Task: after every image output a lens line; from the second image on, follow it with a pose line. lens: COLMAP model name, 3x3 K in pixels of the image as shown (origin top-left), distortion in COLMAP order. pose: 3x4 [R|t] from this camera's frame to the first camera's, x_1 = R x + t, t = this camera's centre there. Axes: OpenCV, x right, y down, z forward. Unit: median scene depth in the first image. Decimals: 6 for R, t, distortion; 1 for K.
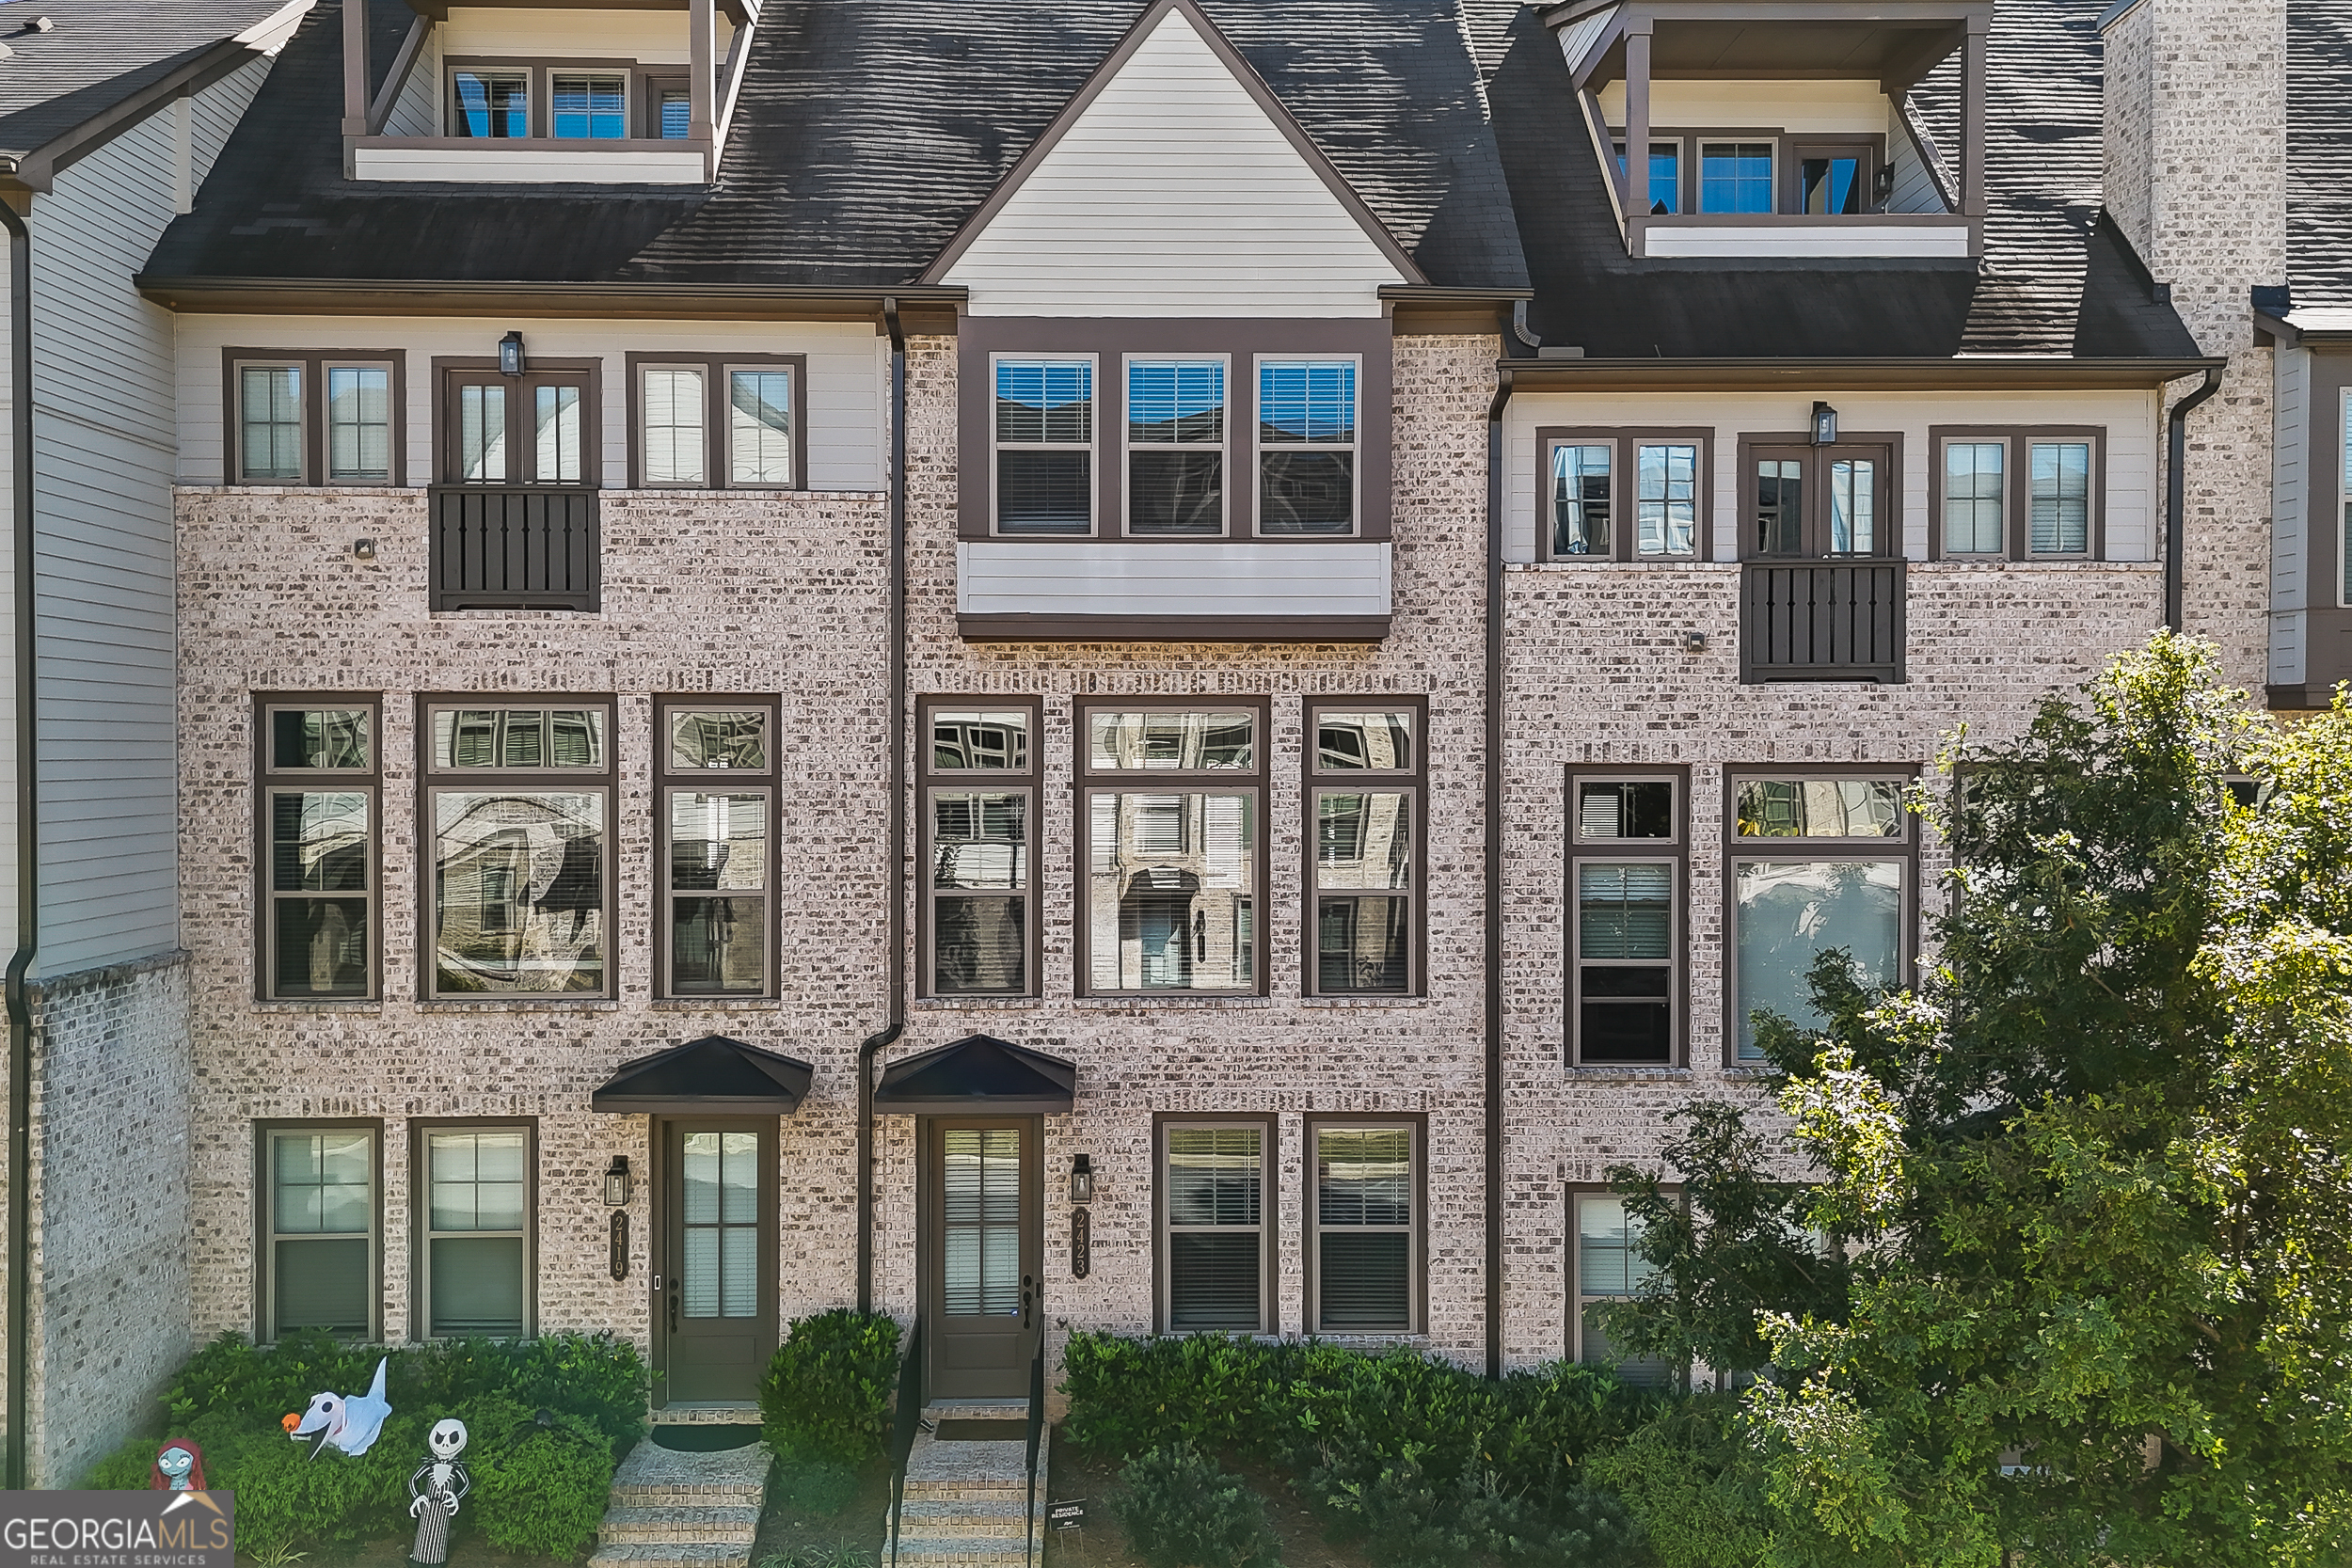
lens RADIAL K [[2070.8, 0, 1162.5], [0, 2070.8, 779.0], [0, 0, 1]] dist [0.026883, -0.007687]
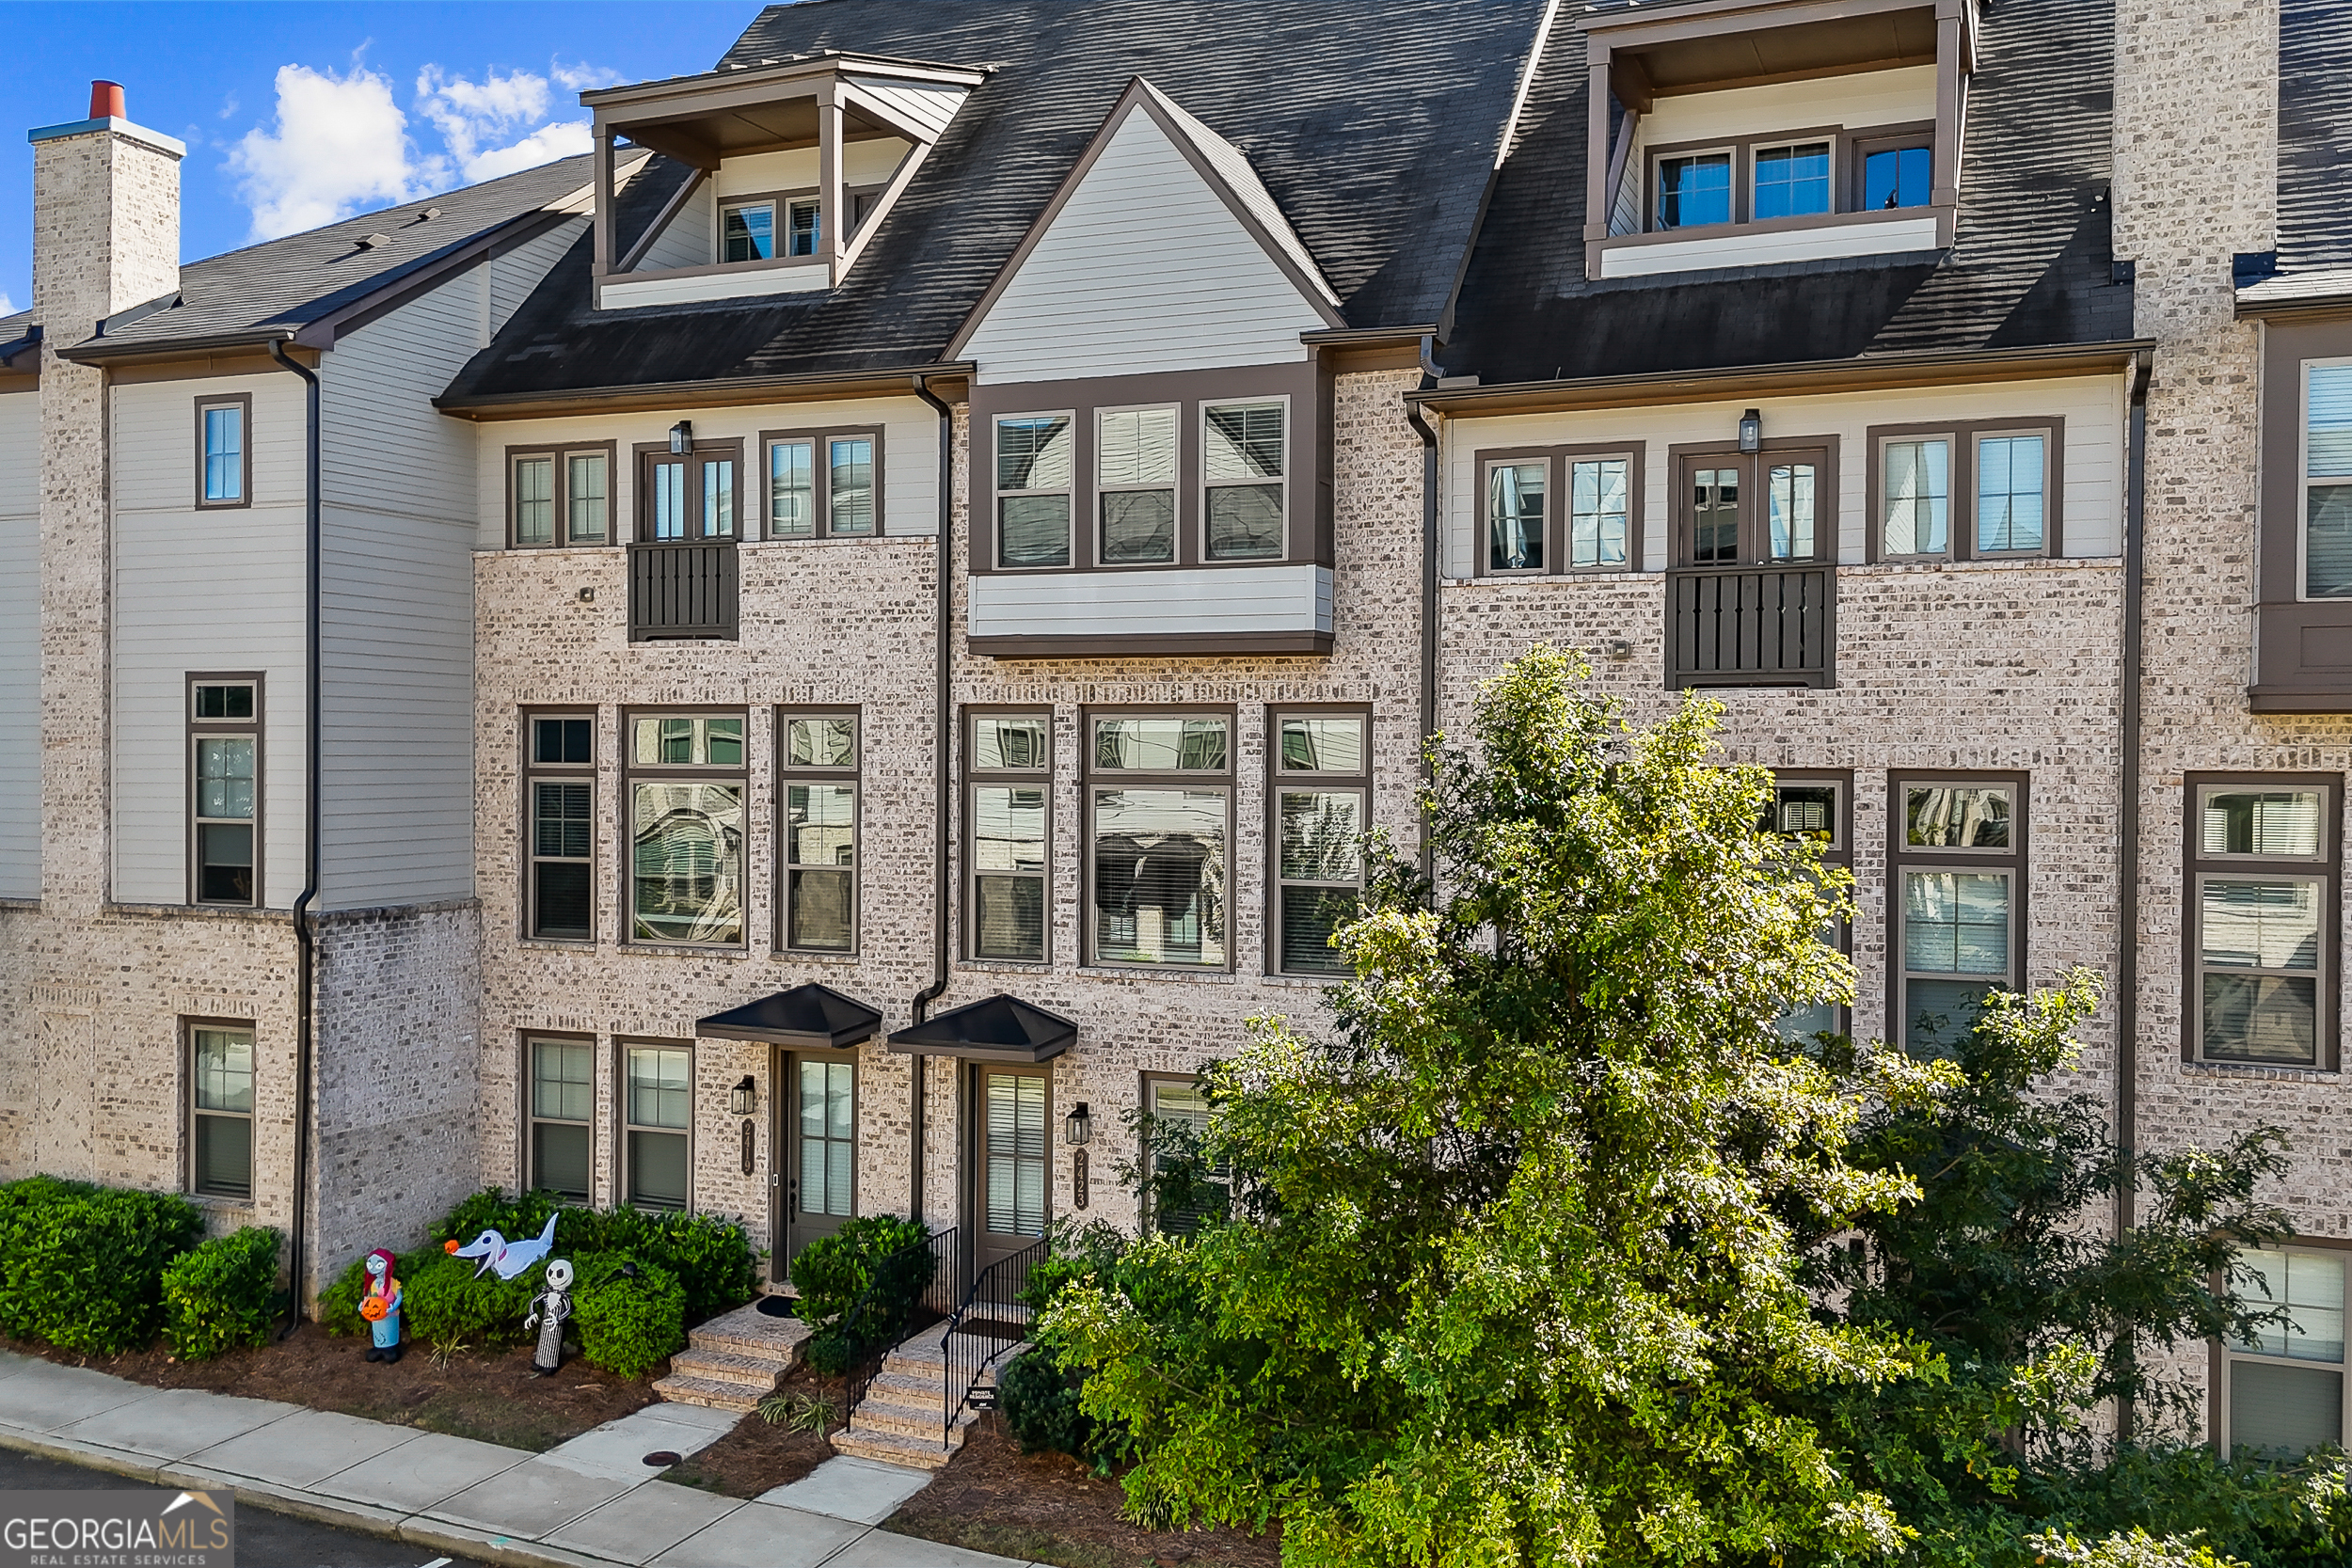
lens RADIAL K [[2070.8, 0, 1167.2], [0, 2070.8, 776.6], [0, 0, 1]] dist [0.026883, -0.007687]
pose [[0.910794, 0.009550, -0.412751, 0.479246], [-0.010747, 0.999942, -0.000578, -0.000104], [0.412721, 0.004963, 0.910844, -0.032272]]
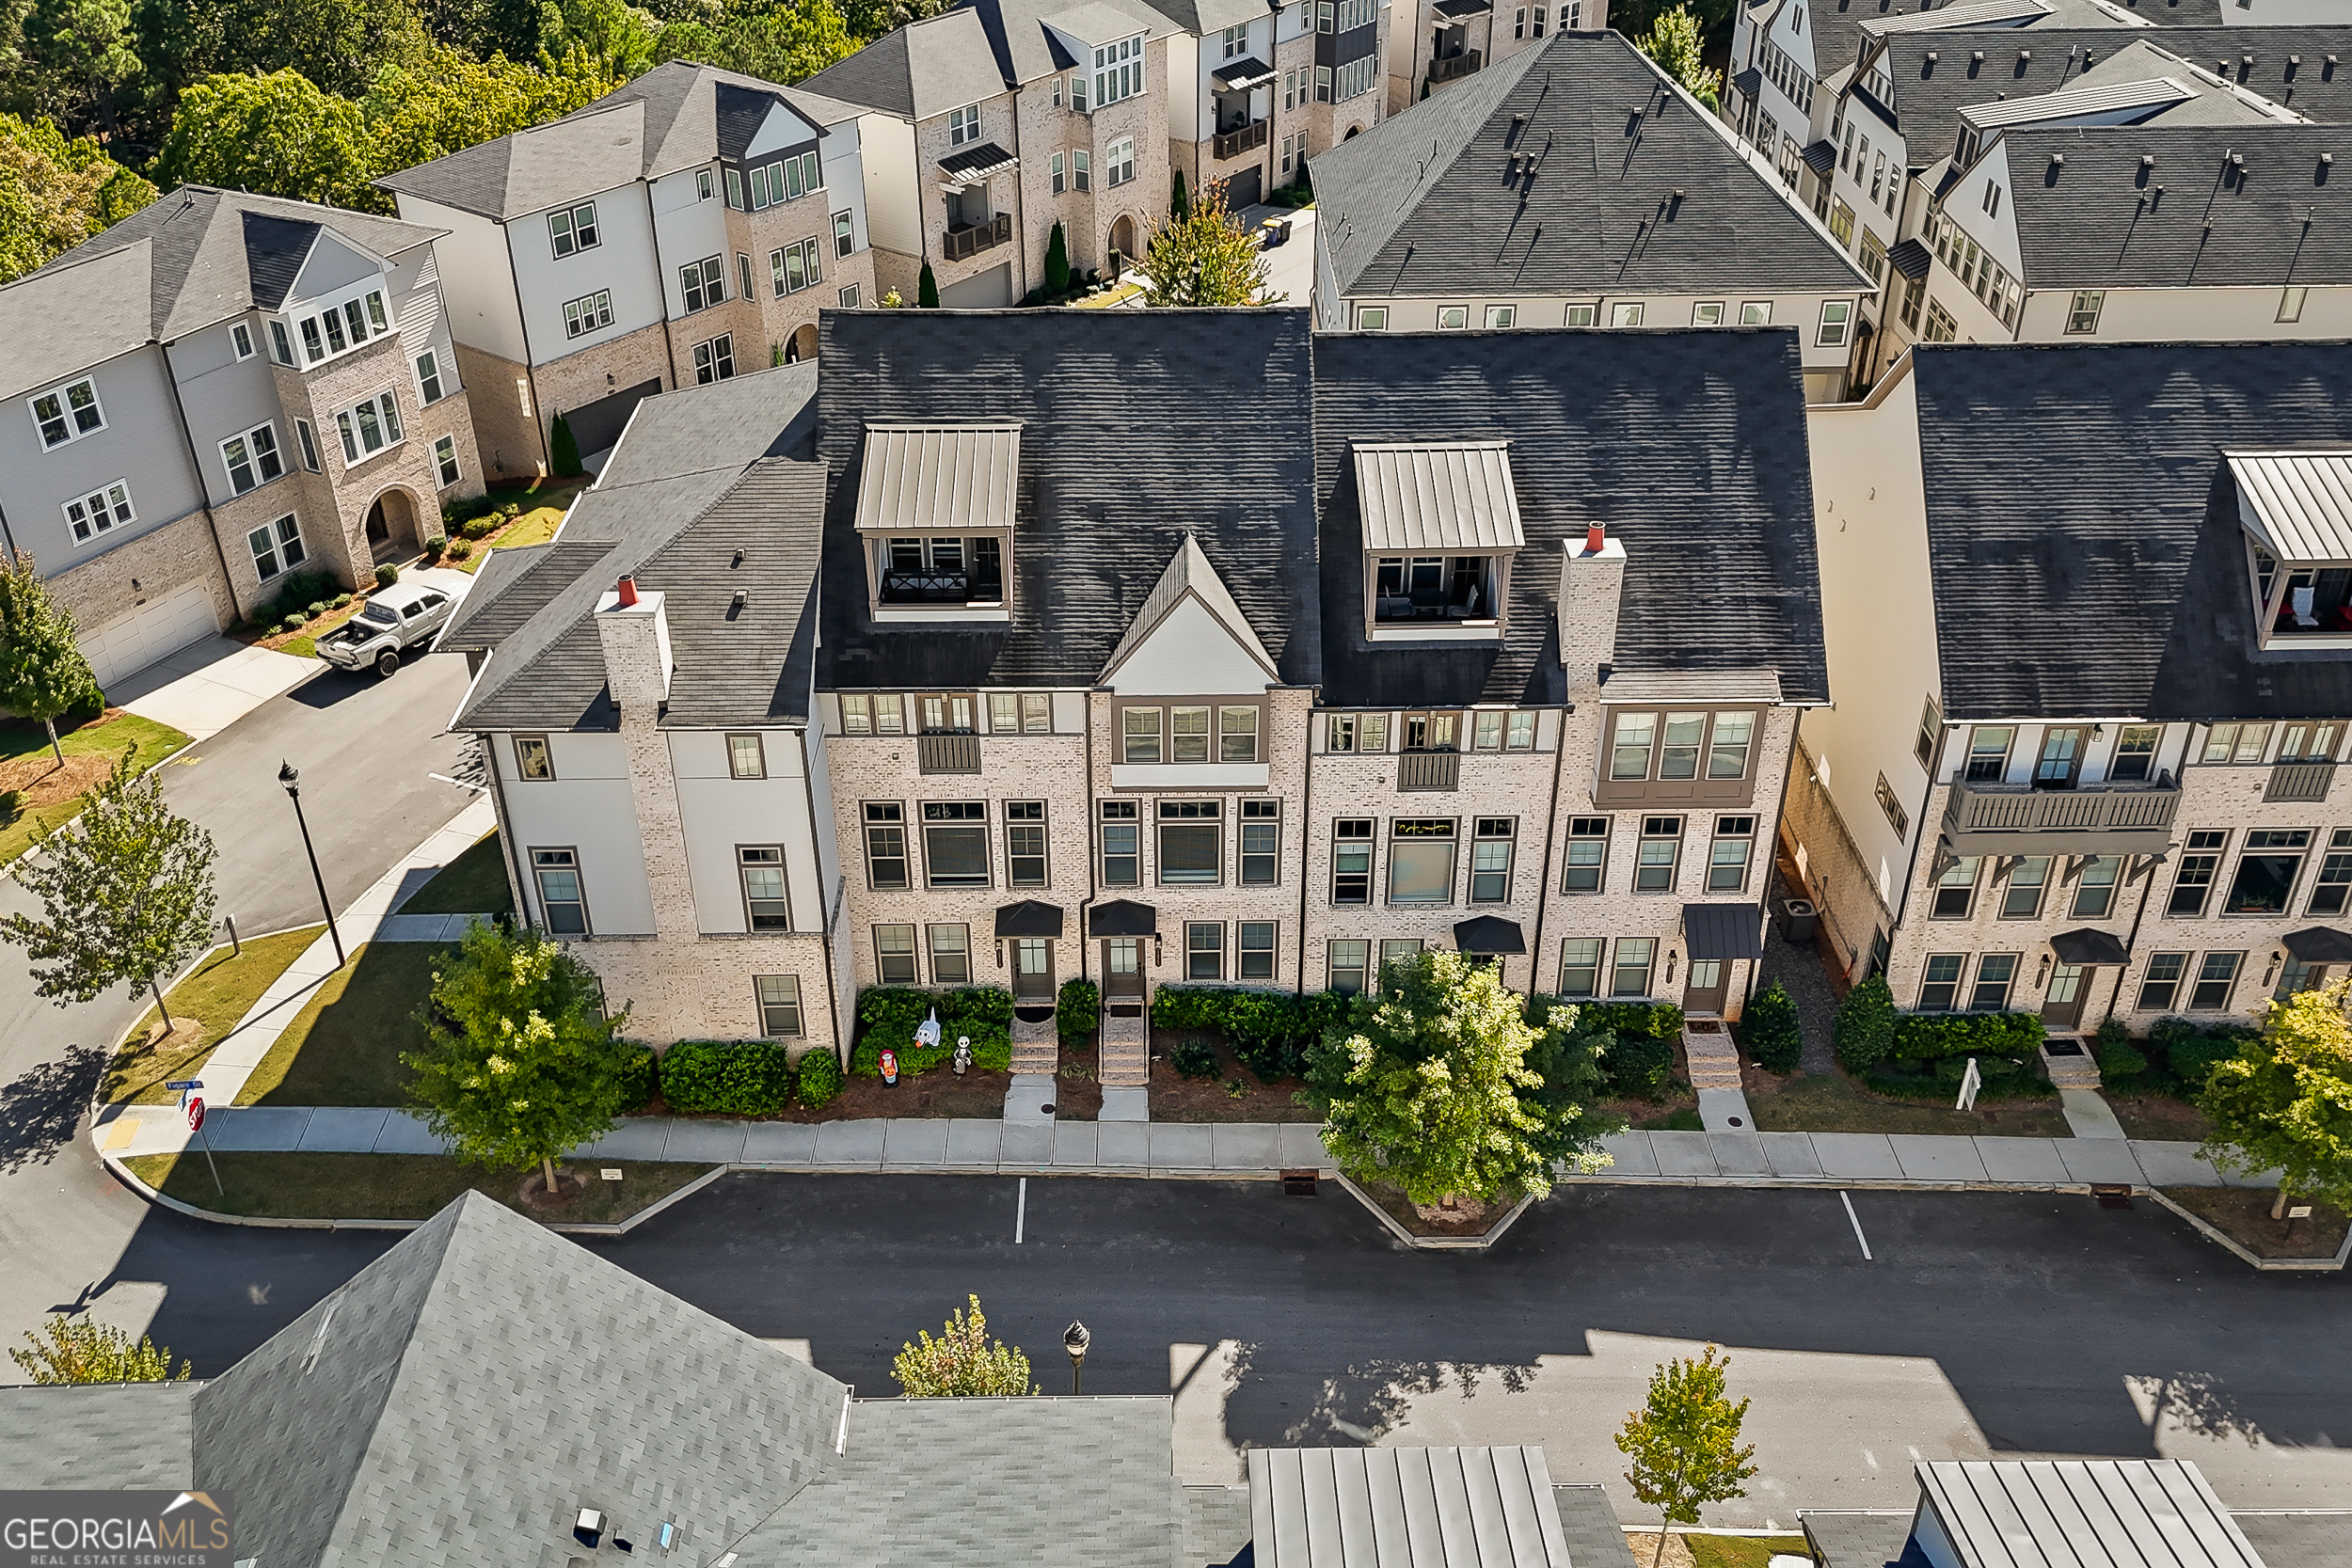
lens RADIAL K [[2070.8, 0, 1168.2], [0, 2070.8, 784.4], [0, 0, 1]] dist [0.026883, -0.007687]
pose [[0.999925, 0.000608, -0.012272, 0.009664], [0.005958, 0.849507, 0.527544, -1.504869], [0.010746, -0.527578, 0.849439, -1.325326]]
